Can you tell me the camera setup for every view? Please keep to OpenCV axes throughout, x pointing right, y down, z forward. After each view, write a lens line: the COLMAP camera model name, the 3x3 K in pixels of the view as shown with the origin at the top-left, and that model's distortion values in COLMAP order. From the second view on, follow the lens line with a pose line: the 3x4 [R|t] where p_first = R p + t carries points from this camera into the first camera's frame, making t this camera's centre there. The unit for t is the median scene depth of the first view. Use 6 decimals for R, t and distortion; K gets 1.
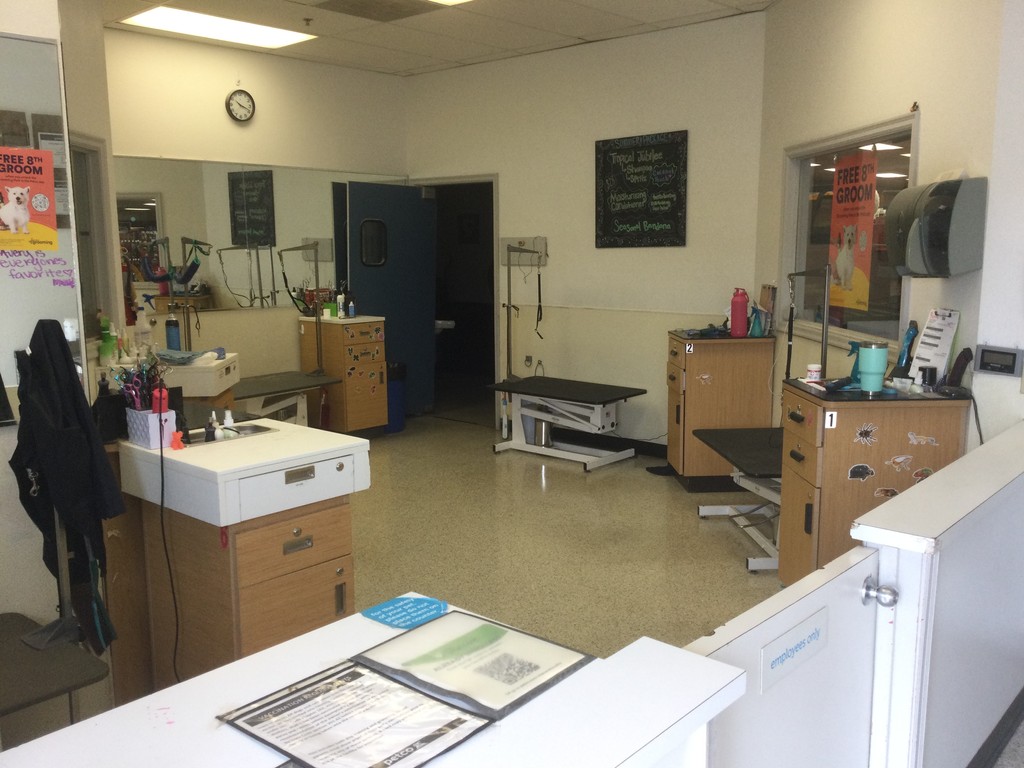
lens RADIAL K [[907.5, 0, 512.0], [0, 907.5, 384.0], [0, 0, 1]] dist [0.113917, -0.215890]
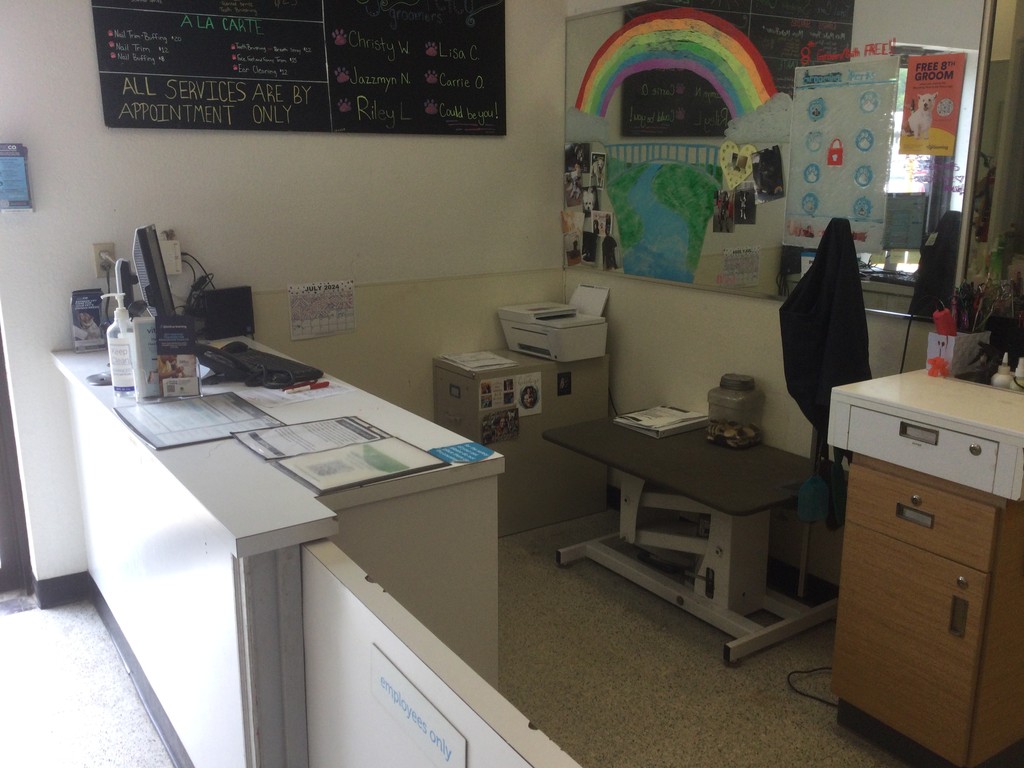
lens RADIAL K [[907.5, 0, 512.0], [0, 907.5, 384.0], [0, 0, 1]] dist [0.113917, -0.215890]
pose [[-0.251747, 0.234994, -0.938830, 0.977005], [-0.144660, 0.950038, 0.276590, -0.185137], [0.956920, 0.205442, -0.205175, 1.263694]]
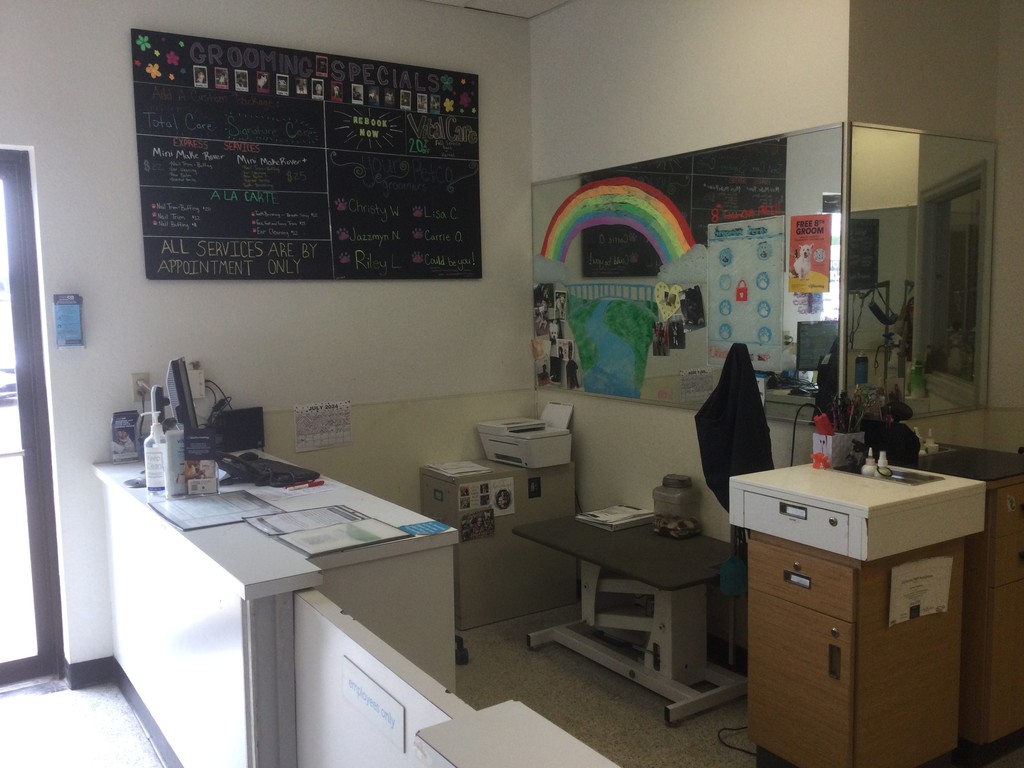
lens RADIAL K [[937.5, 0, 539.6], [0, 937.5, 382.5], [0, 0, 1]] dist [0.114154, -0.202673]
pose [[-0.242900, 0.103876, -0.964474, 1.339663], [-0.129665, 0.981851, 0.138403, -0.241075], [0.961346, 0.158676, -0.225023, 1.475011]]
